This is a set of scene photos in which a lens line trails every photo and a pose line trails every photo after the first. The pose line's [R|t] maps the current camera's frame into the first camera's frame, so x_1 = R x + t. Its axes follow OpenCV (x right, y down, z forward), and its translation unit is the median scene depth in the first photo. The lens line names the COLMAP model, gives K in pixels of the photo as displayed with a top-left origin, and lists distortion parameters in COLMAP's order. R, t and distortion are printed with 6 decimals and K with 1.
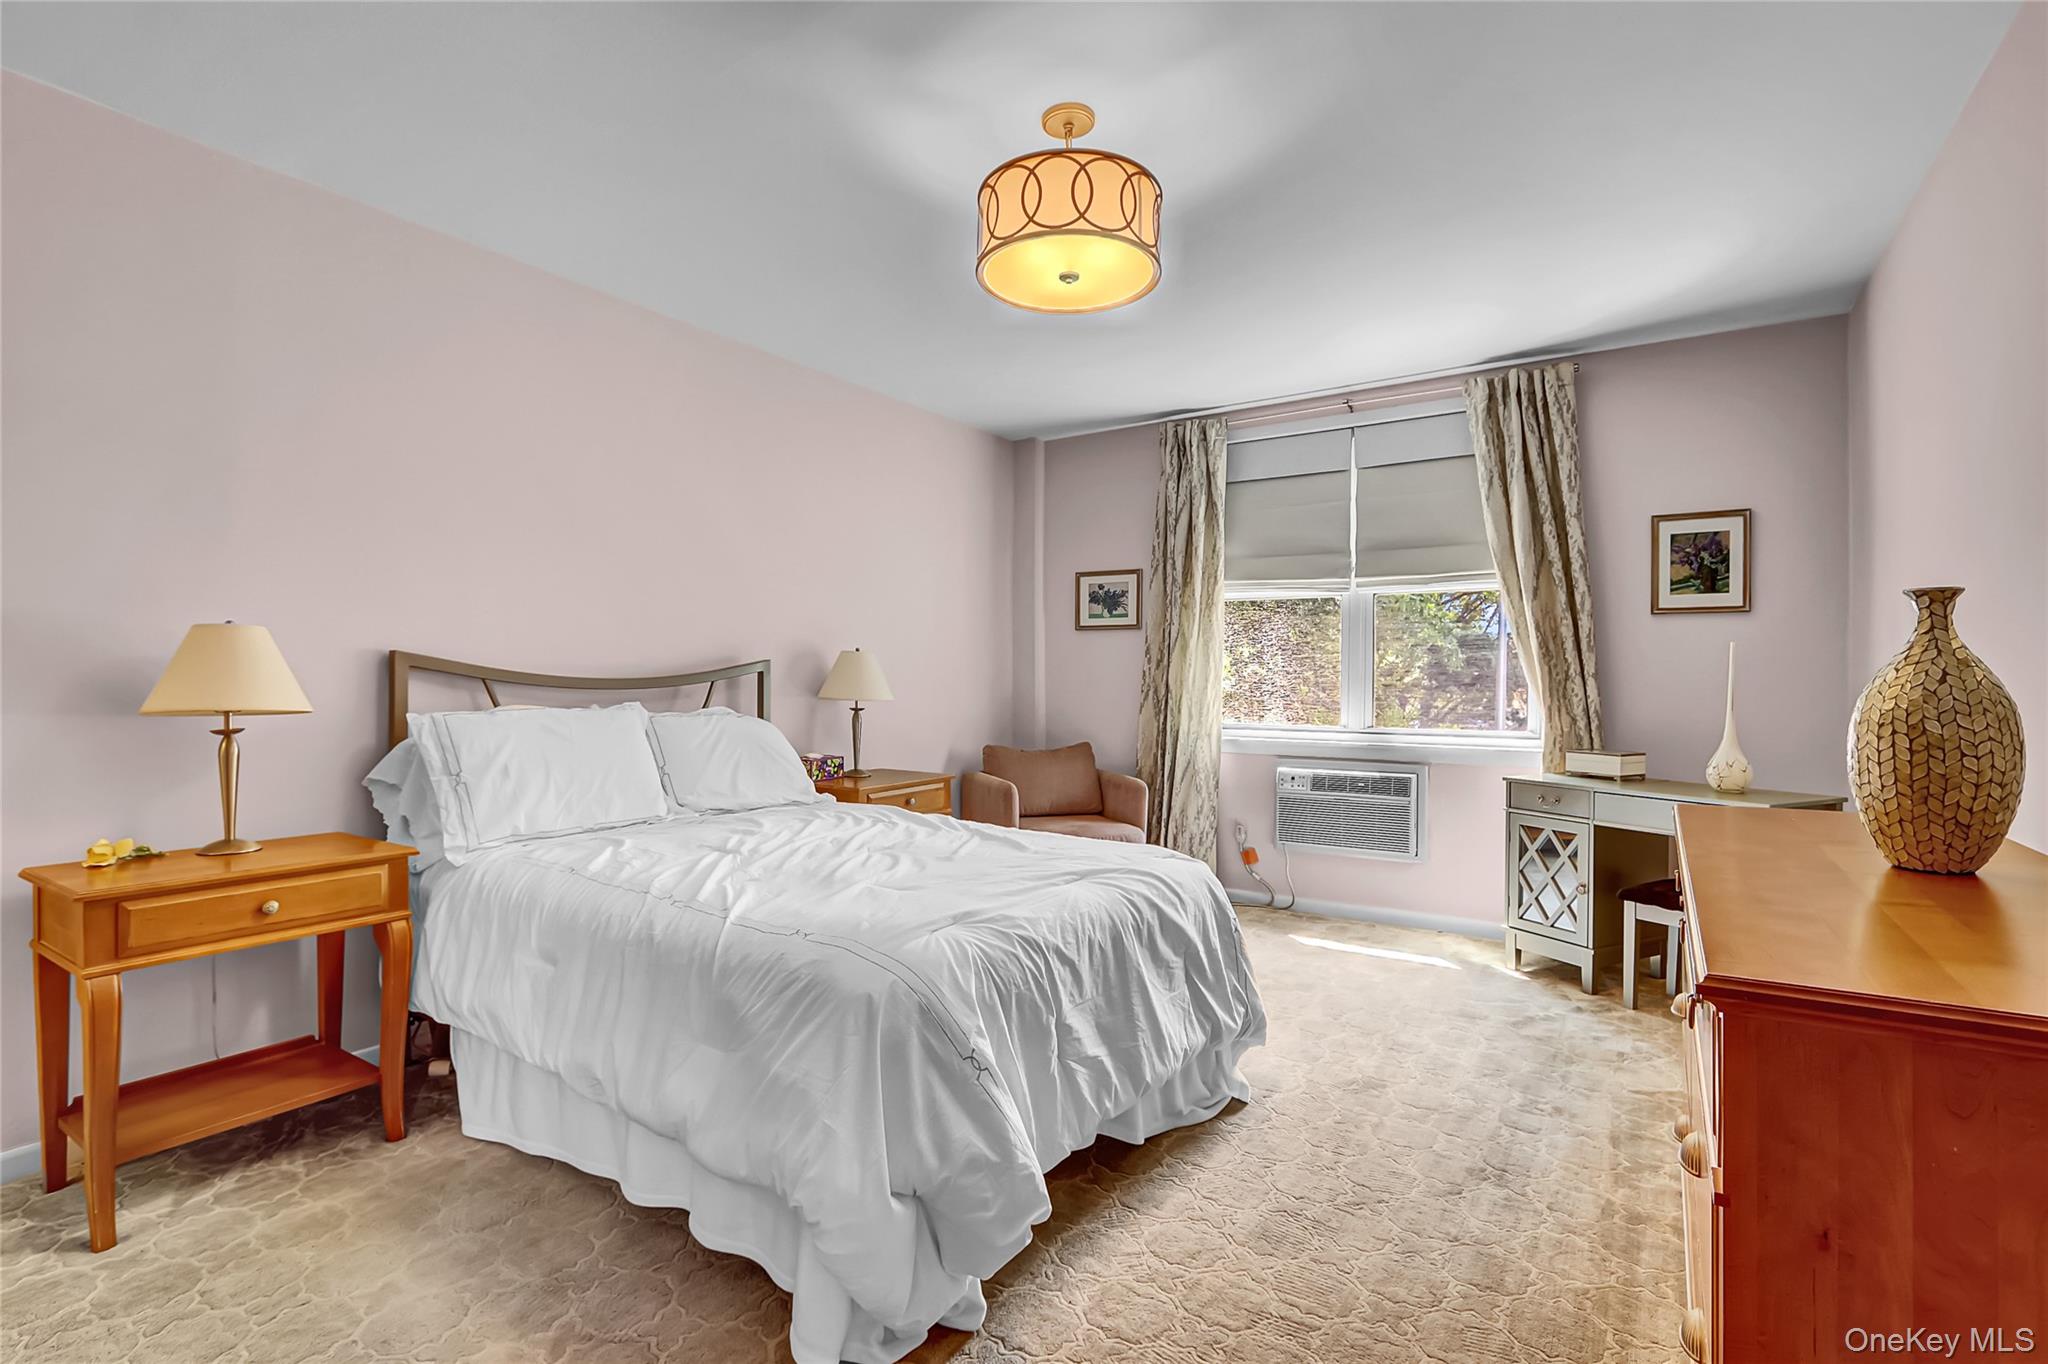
lens RADIAL K [[966.7, 0, 1024.7], [0, 966.7, 679.1], [0, 0, 1]] dist [-0.020218, 0.003450]
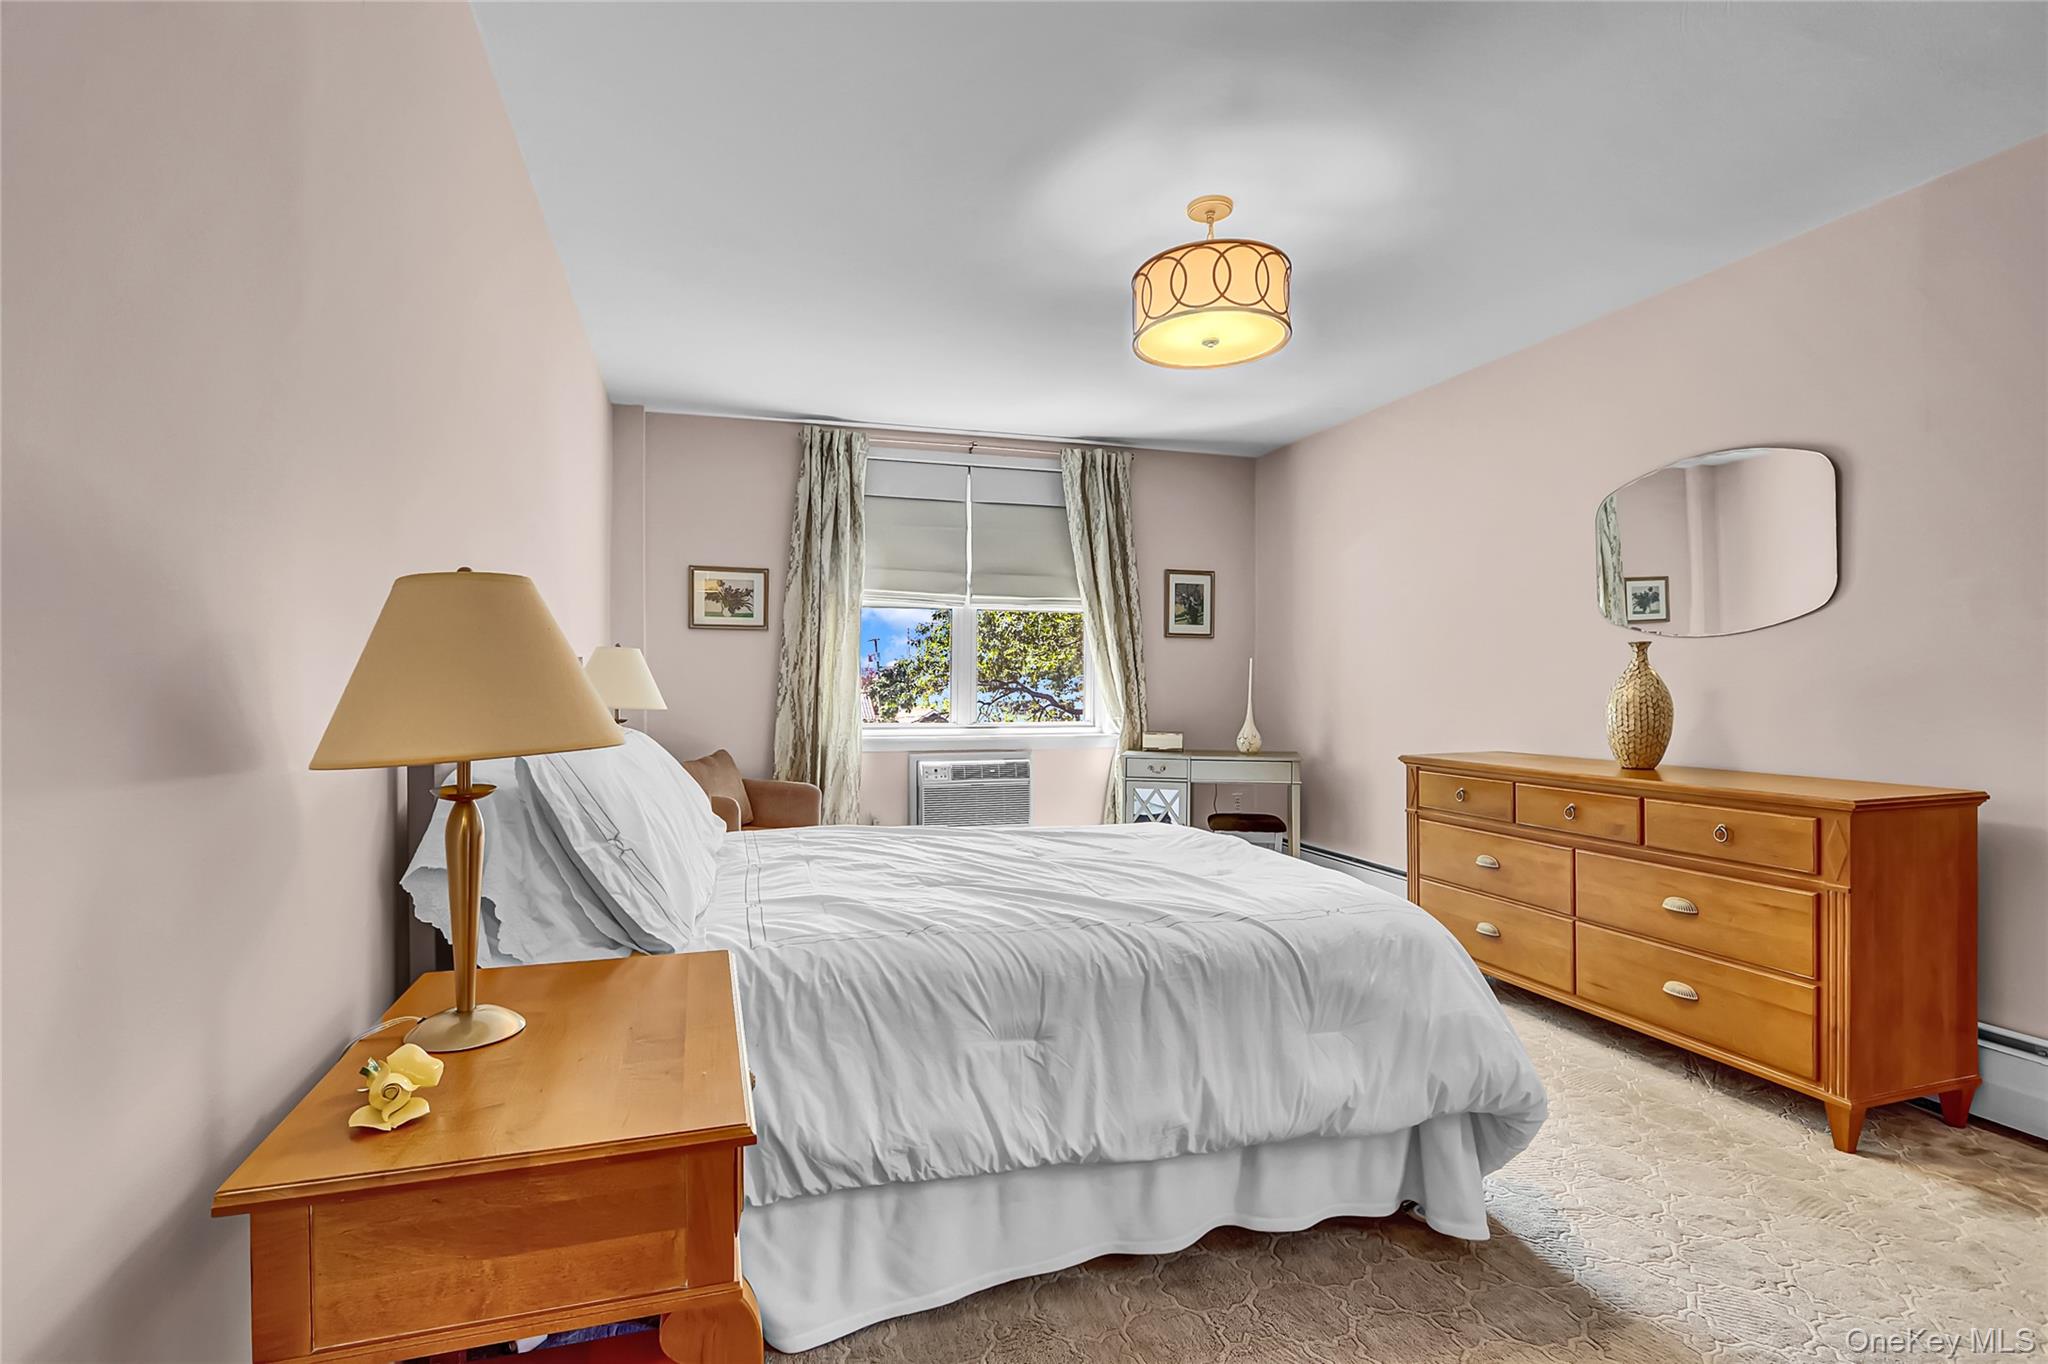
lens RADIAL K [[966.7, 0, 1021.2], [0, 966.7, 680.9], [0, 0, 1]] dist [-0.020218, 0.003450]
pose [[0.624161, -0.000491, 0.781295, -0.546909], [0.000107, 1.000000, 0.000543, -0.001887], [-0.781296, -0.000256, 0.624161, 0.226221]]
